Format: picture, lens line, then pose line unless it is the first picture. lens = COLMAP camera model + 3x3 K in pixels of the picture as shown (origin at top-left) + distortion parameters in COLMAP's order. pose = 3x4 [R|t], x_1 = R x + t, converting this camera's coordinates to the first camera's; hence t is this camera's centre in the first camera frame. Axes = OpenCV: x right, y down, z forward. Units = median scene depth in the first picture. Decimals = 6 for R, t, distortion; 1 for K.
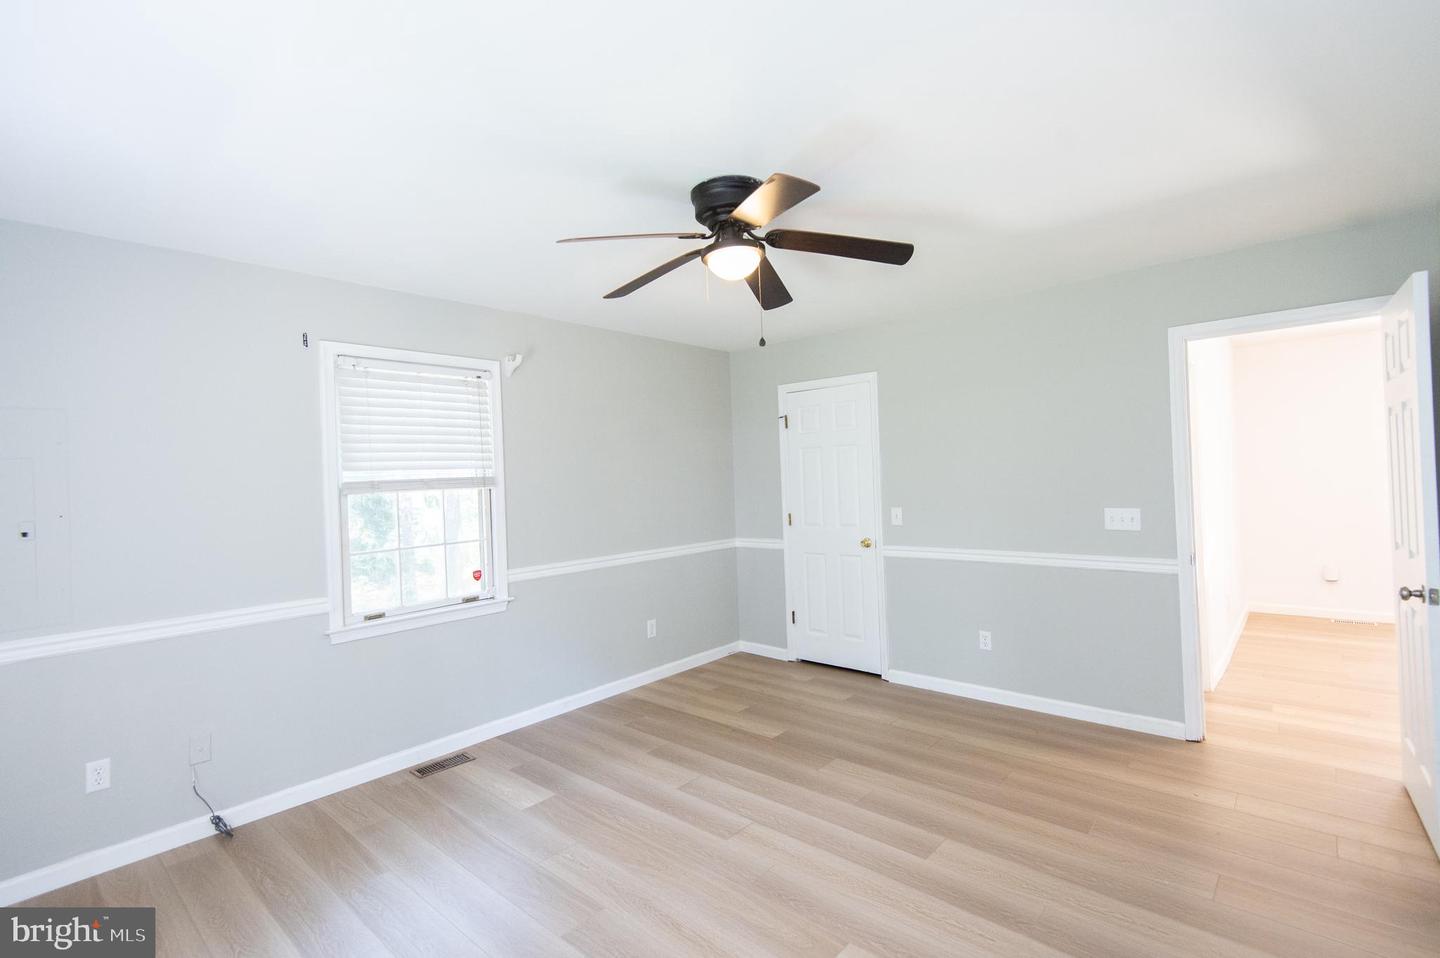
lens RADIAL K [[674.2, 0, 725.0], [0, 674.2, 473.7], [0, 0, 1]] dist [0.042349, -0.020760]
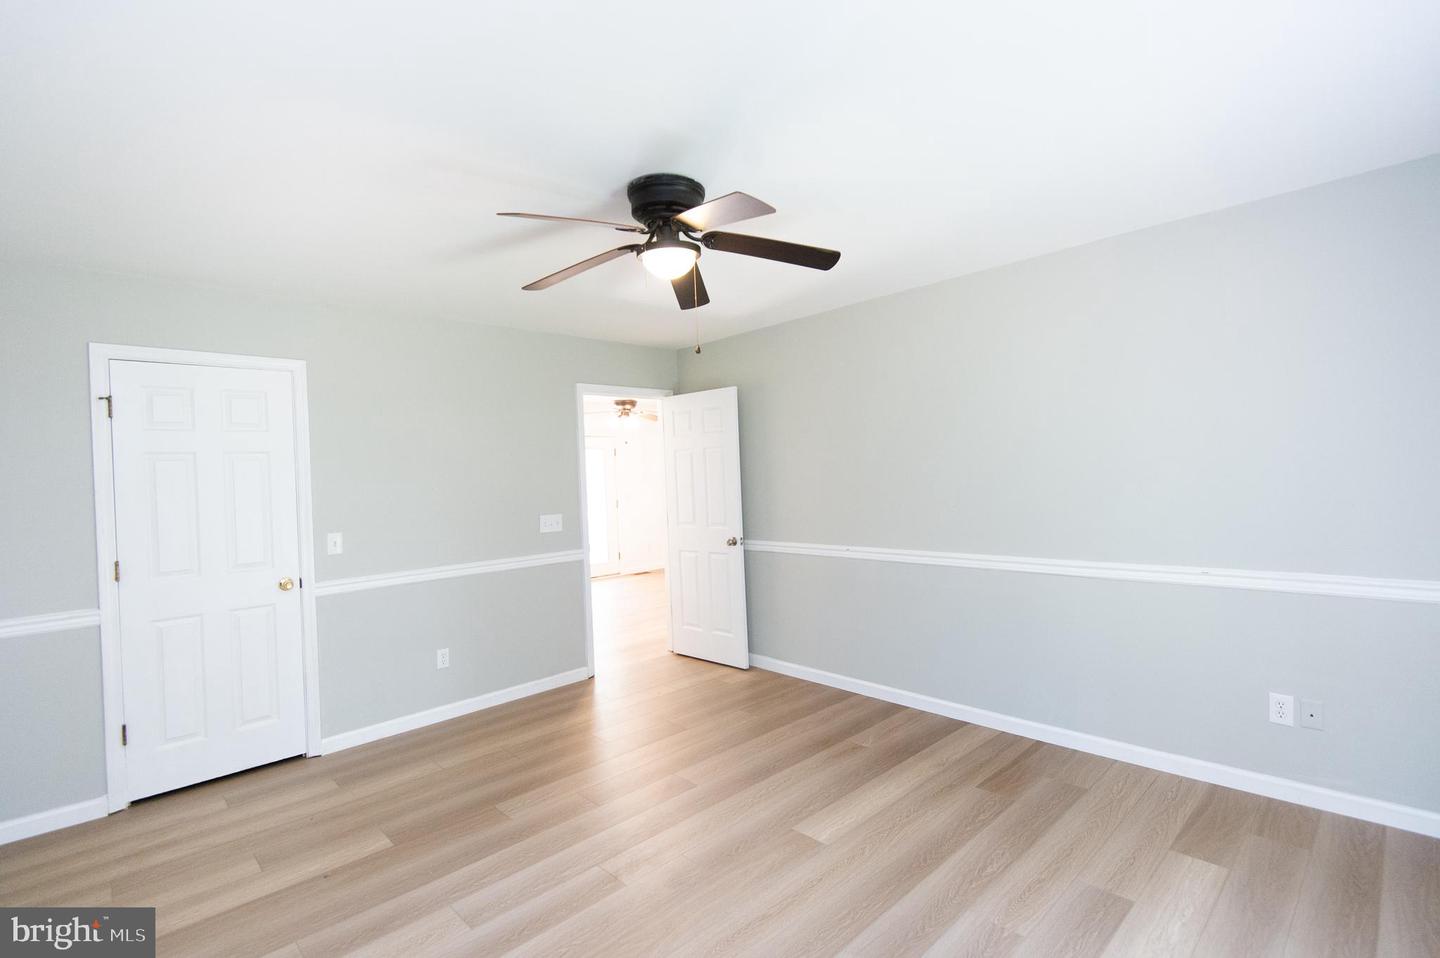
lens RADIAL K [[674.2, 0, 725.0], [0, 674.2, 473.7], [0, 0, 1]] dist [0.042349, -0.020760]
pose [[0.064690, 0.031518, 0.997408, -0.585661], [0.030178, 0.998982, -0.033525, 0.022414], [-0.997449, 0.032268, 0.063673, 0.519215]]
